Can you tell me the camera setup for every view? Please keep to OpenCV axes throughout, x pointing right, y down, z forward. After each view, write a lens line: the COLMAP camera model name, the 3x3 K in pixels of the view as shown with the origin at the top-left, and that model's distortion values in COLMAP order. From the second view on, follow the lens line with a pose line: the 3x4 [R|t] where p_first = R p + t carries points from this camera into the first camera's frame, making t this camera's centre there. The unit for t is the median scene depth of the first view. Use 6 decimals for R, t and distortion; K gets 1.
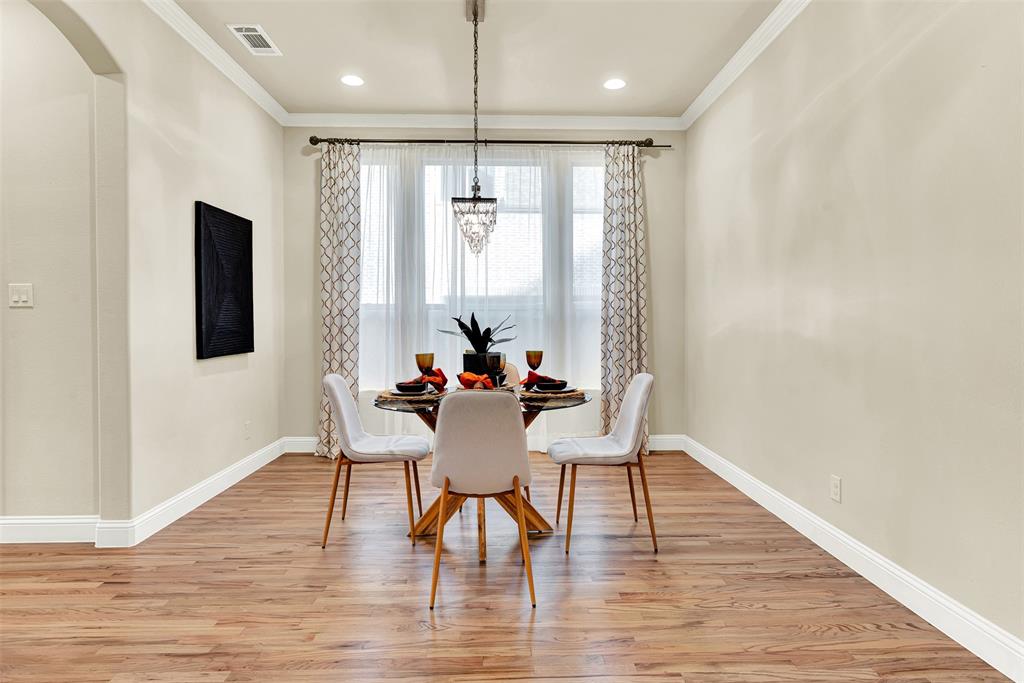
lens RADIAL K [[577.9, 0, 511.2], [0, 577.9, 327.9], [0, 0, 1]] dist [-0.000667, -0.000607]
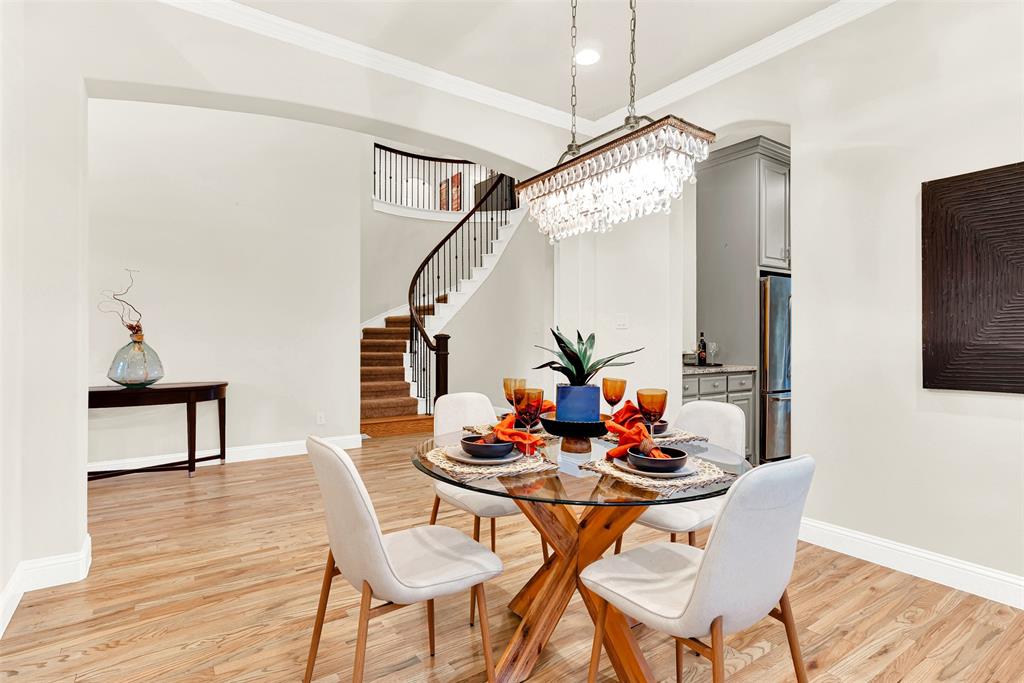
lens RADIAL K [[520.2, 0, 513.3], [0, 520.2, 328.2], [0, 0, 1]] dist [0.012755, -0.000412]
pose [[-0.835689, -0.006001, -0.549171, 0.422986], [-0.010654, 0.999929, 0.005286, -0.031685], [0.549100, 0.010268, -0.835693, 1.803681]]
